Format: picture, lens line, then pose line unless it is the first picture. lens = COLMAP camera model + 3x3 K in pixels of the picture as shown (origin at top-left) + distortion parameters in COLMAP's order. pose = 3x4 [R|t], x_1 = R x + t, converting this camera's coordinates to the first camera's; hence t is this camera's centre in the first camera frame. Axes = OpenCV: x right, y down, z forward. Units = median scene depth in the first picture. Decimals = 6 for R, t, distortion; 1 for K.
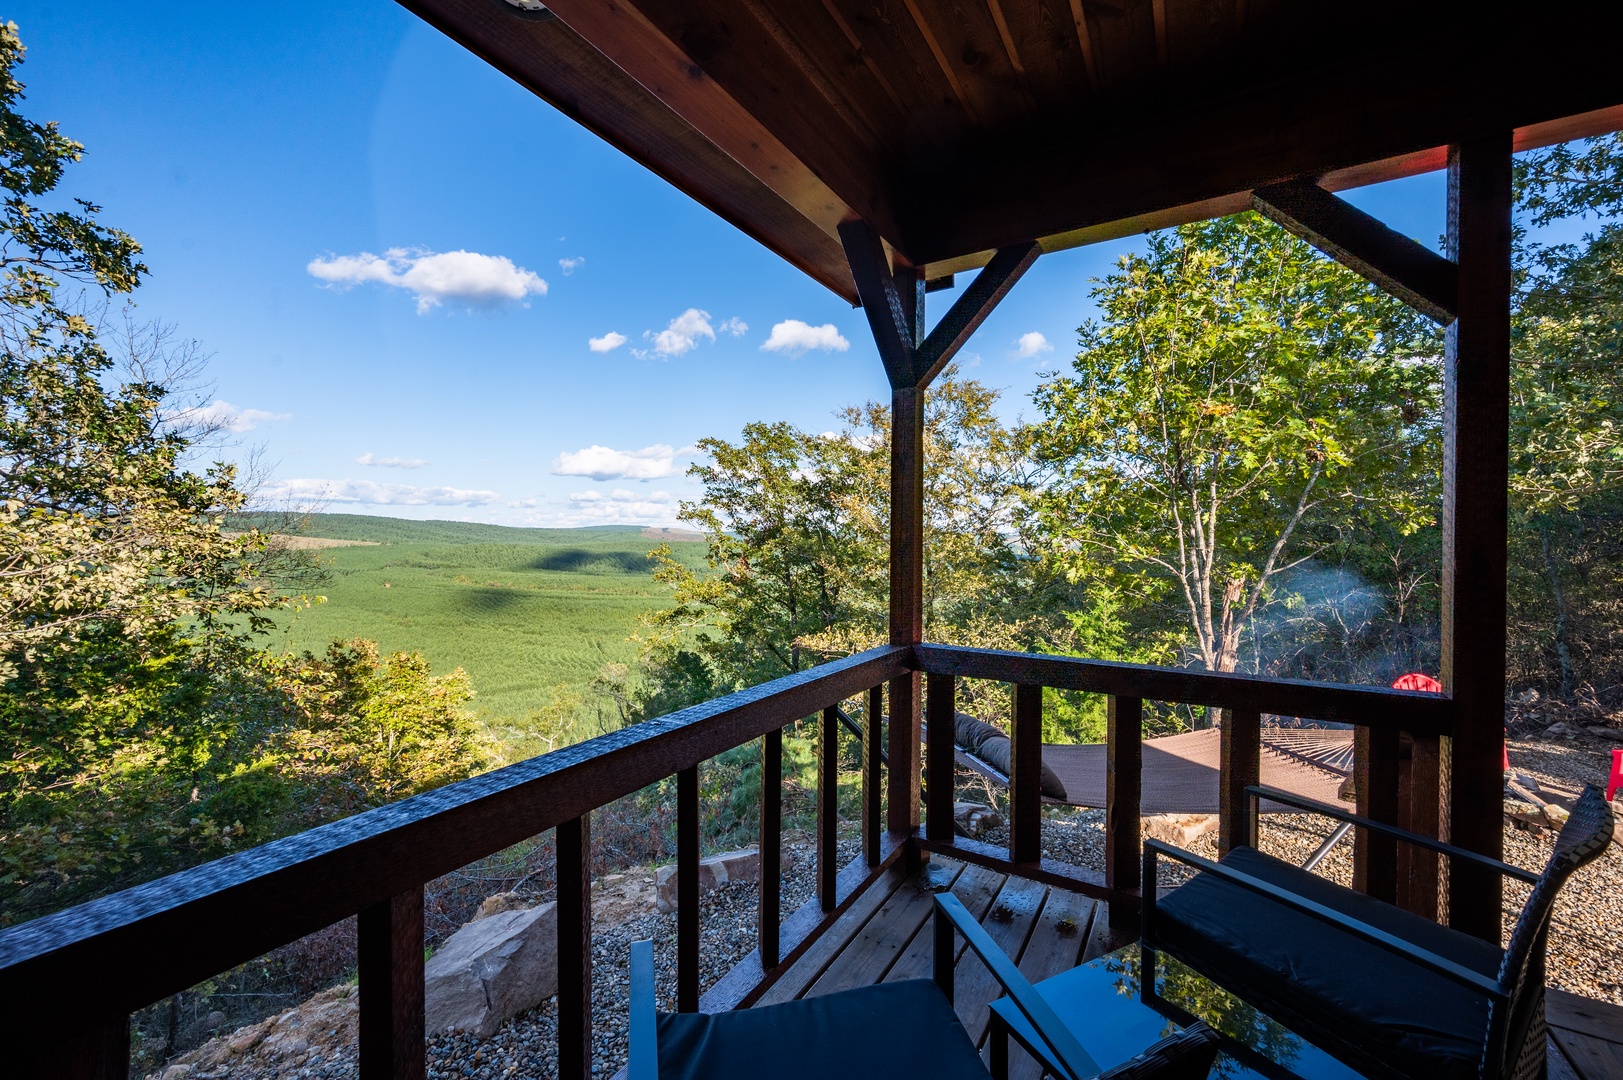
lens RADIAL K [[639.9, 0, 815.8], [0, 639.9, 542.2], [0, 0, 1]] dist [0.001232, 0.001613]
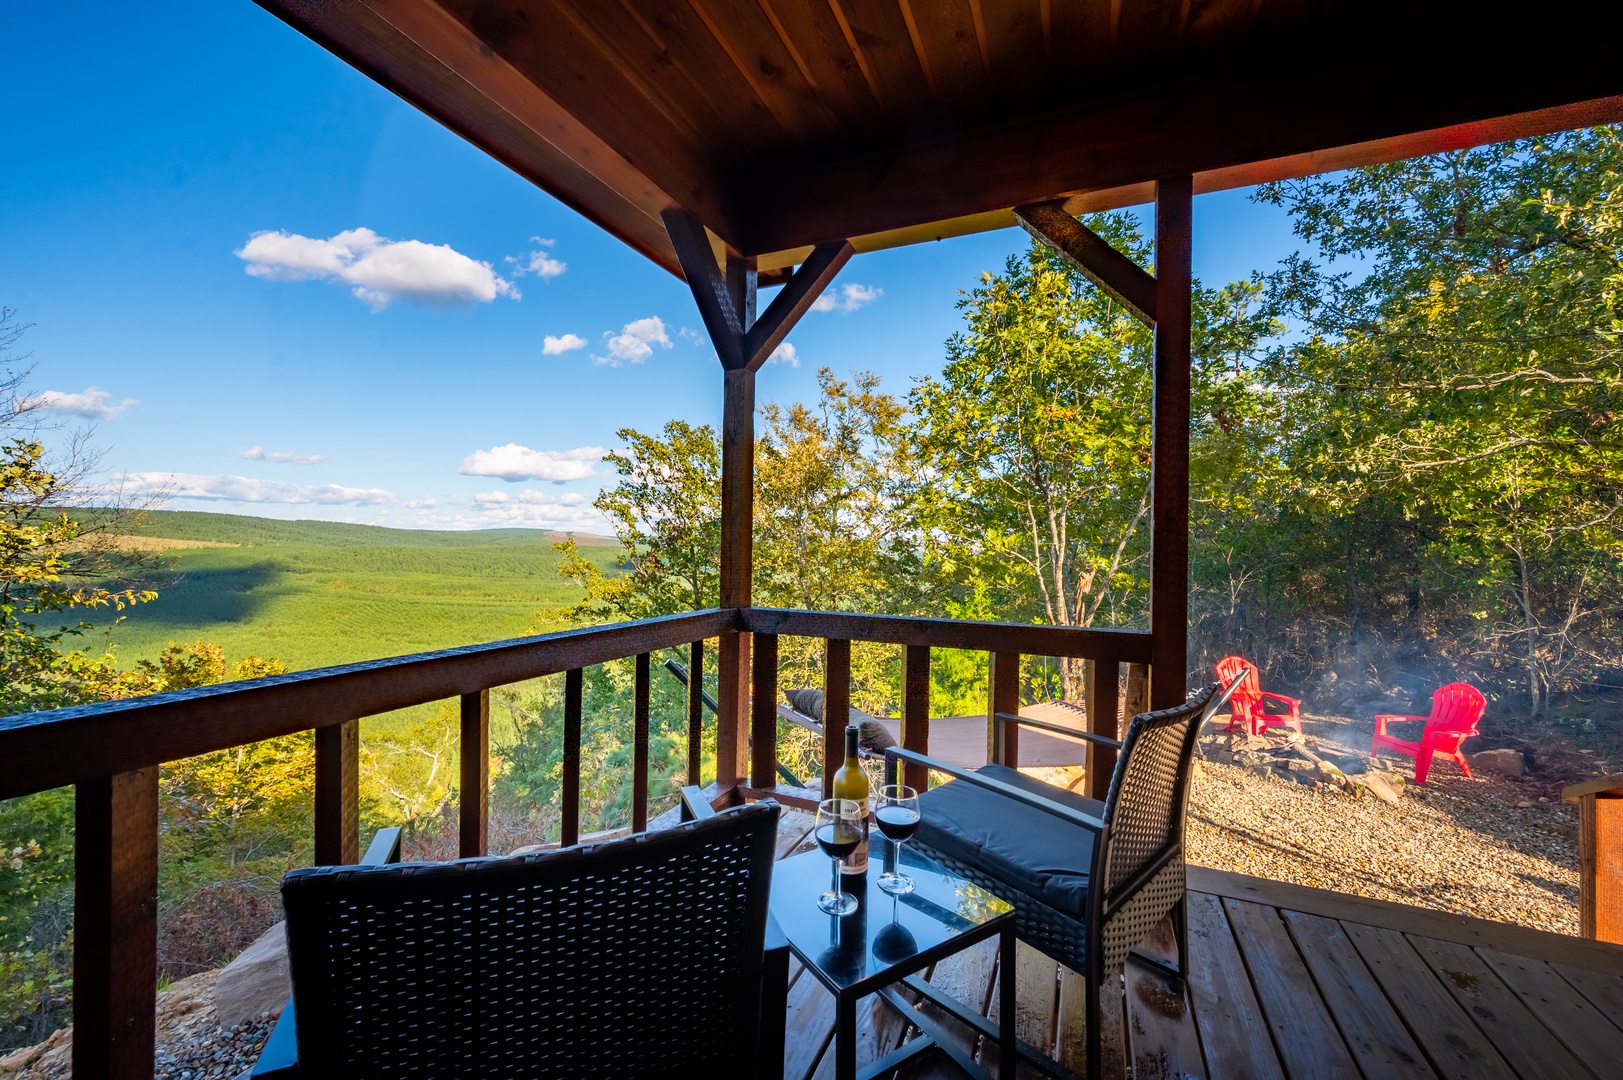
lens RADIAL K [[639.9, 0, 813.6], [0, 639.9, 541.7], [0, 0, 1]] dist [0.001232, 0.001613]
pose [[0.991179, 0.009752, 0.132171, 0.126521], [-0.008380, 0.999905, -0.010930, 0.058484], [-0.132265, 0.009726, 0.991167, -0.080887]]
